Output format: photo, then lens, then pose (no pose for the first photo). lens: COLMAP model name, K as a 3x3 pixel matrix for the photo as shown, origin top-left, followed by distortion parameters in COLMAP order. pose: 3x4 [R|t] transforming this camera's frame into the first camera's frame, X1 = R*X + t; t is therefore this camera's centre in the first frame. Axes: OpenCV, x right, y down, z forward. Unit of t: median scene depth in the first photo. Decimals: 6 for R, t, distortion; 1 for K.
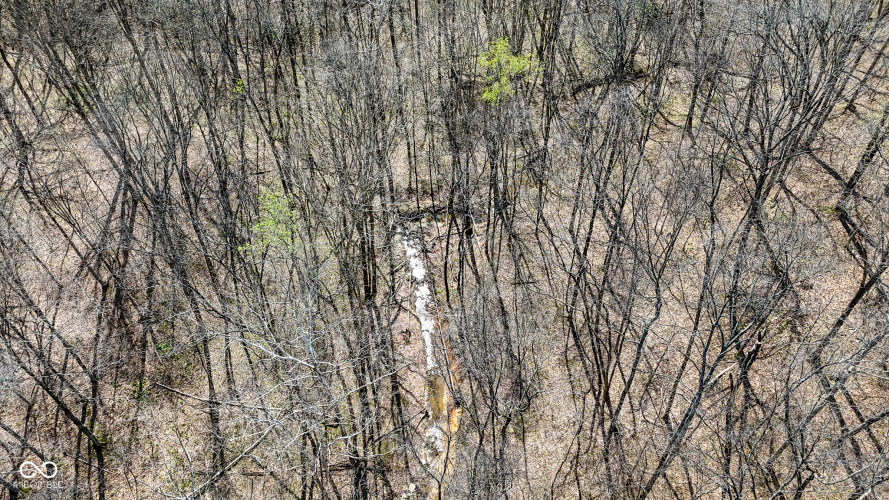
lens RADIAL K [[634.0, 0, 448.1], [0, 634.0, 248.8], [0, 0, 1]] dist [0.036288, -0.024696]
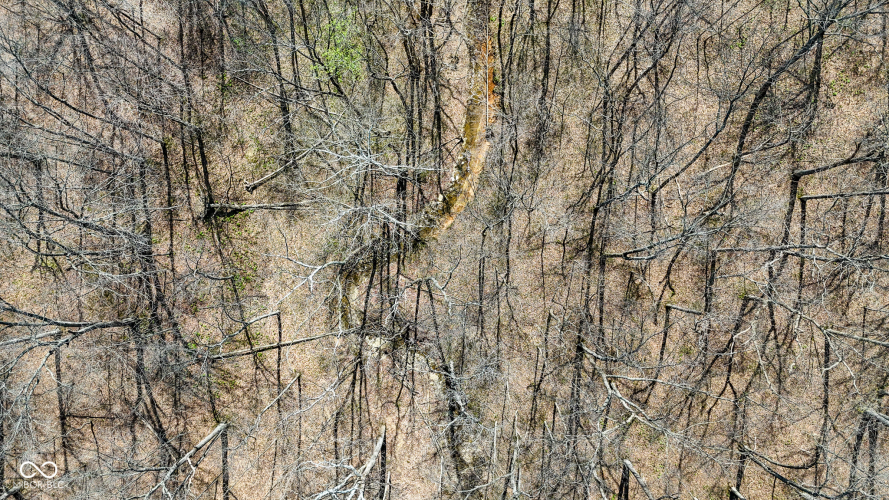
lens RADIAL K [[634.0, 0, 446.1], [0, 634.0, 254.0], [0, 0, 1]] dist [0.036288, -0.024696]
pose [[0.984133, 0.176859, -0.014218, -0.007113], [-0.131117, 0.778901, 0.613288, -0.295171], [0.119540, -0.601693, 0.789732, -0.061390]]
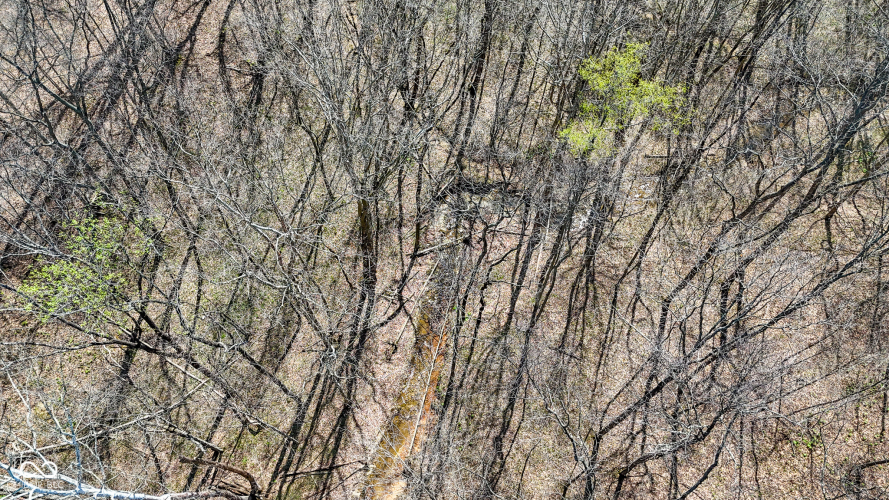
lens RADIAL K [[634.0, 0, 441.4], [0, 634.0, 248.8], [0, 0, 1]] dist [0.036288, -0.024696]
pose [[0.906967, 0.391808, -0.154590, 0.064734], [-0.345857, 0.902234, 0.257599, -0.206452], [0.240405, -0.180167, 0.953806, 0.338495]]
